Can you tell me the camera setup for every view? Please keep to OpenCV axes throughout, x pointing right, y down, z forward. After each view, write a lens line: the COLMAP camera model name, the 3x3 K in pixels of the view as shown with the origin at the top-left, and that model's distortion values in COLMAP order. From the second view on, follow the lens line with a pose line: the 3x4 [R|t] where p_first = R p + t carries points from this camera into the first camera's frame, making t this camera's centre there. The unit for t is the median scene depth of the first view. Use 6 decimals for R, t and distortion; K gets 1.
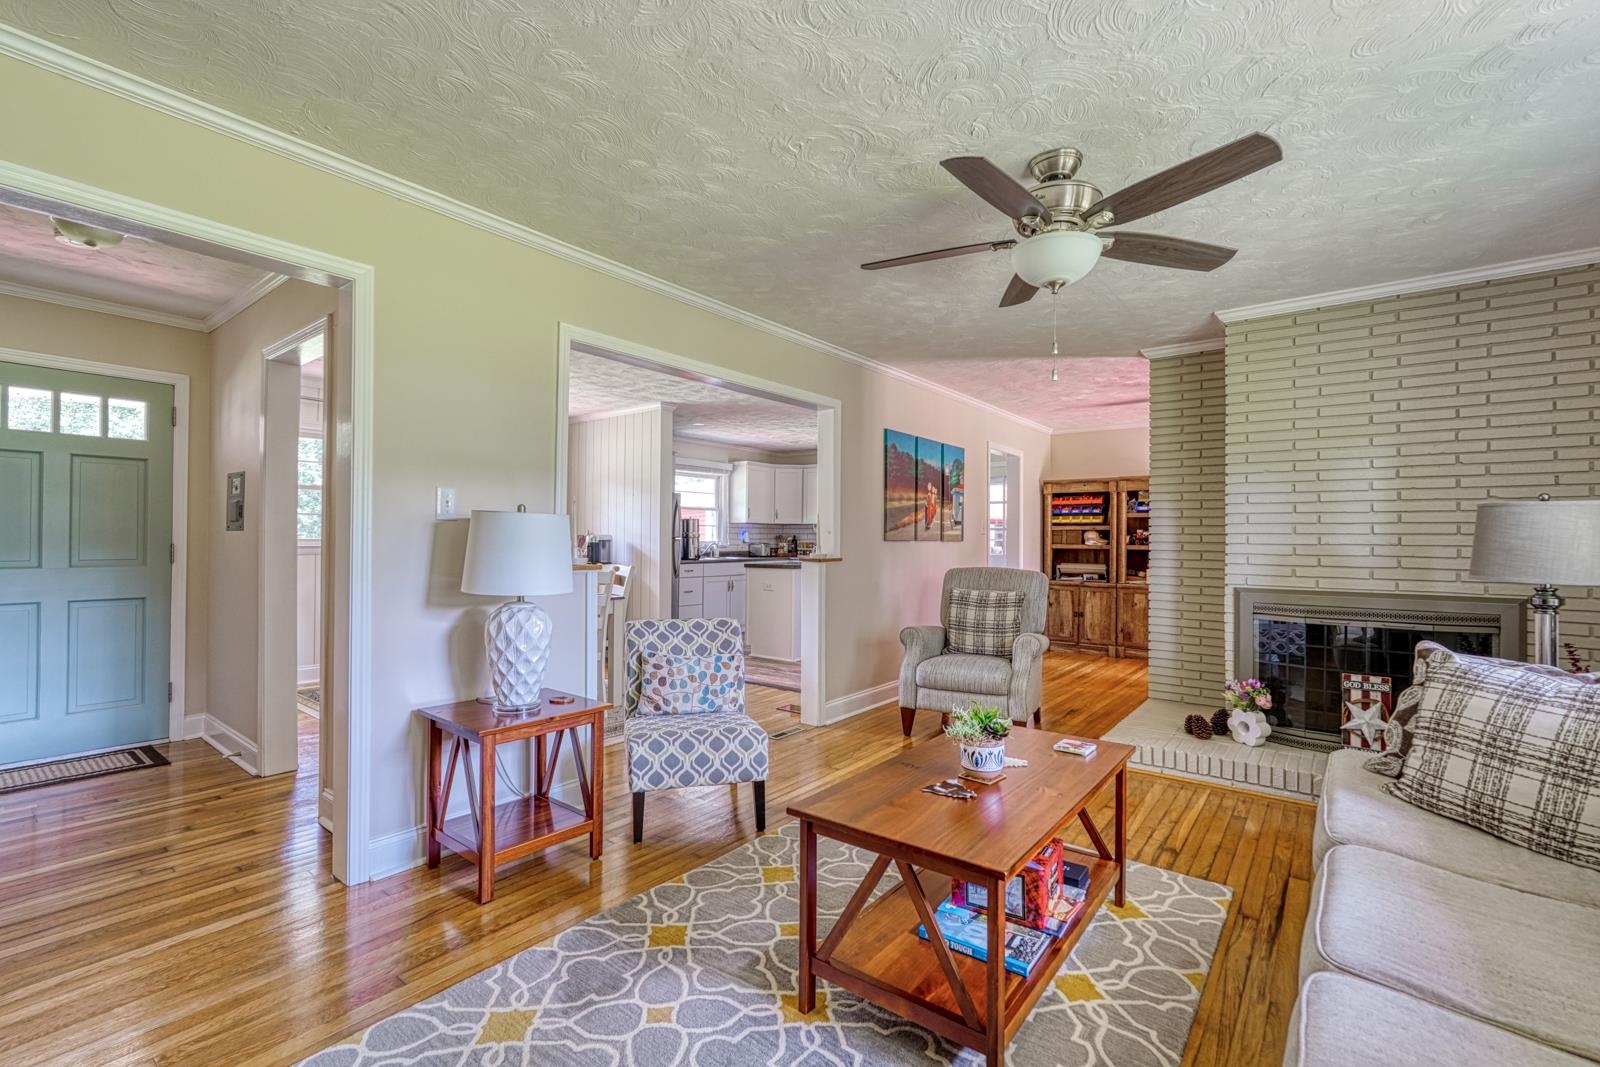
lens RADIAL K [[703.3, 0, 800.0], [0, 703.3, 533.5], [0, 0, 1]] dist [-0.002102, -0.000102]
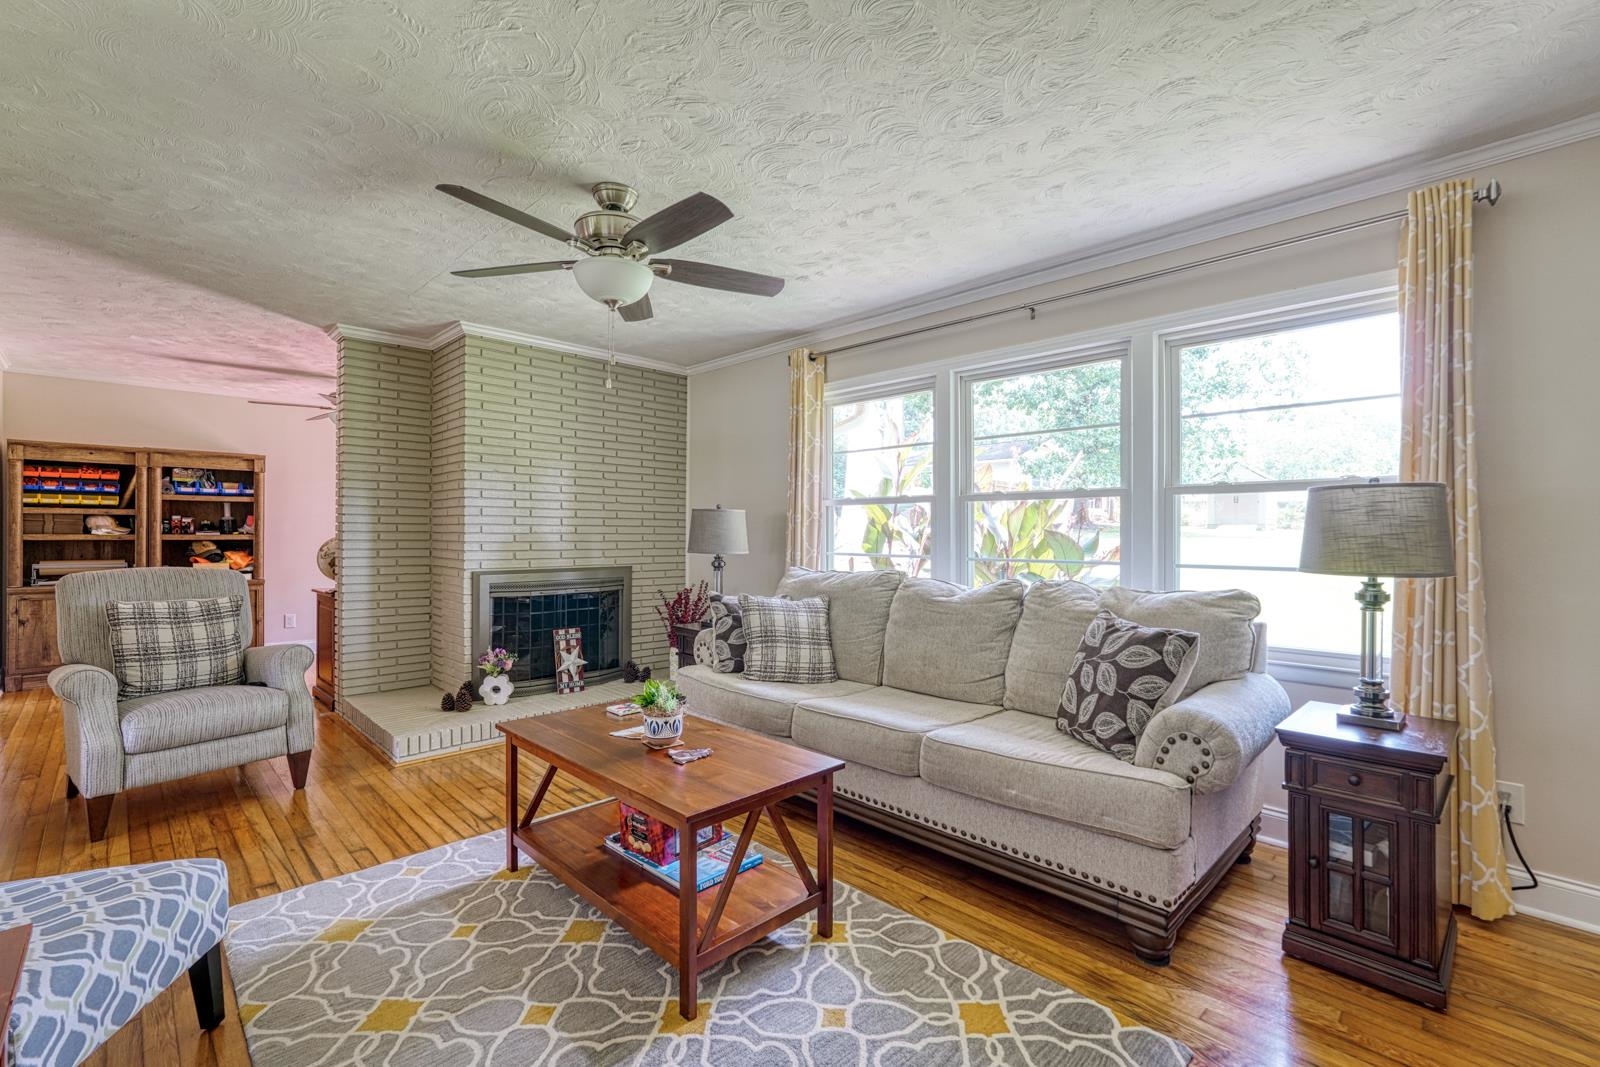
lens RADIAL K [[697.3, 0, 800.0], [0, 697.3, 533.5], [0, 0, 1]] dist [-0.008029, -0.000179]
pose [[0.130763, -0.006897, 0.991390, -0.386212], [-0.012301, 0.999888, 0.008579, -0.000477], [-0.991337, -0.013317, 0.130664, 0.306864]]
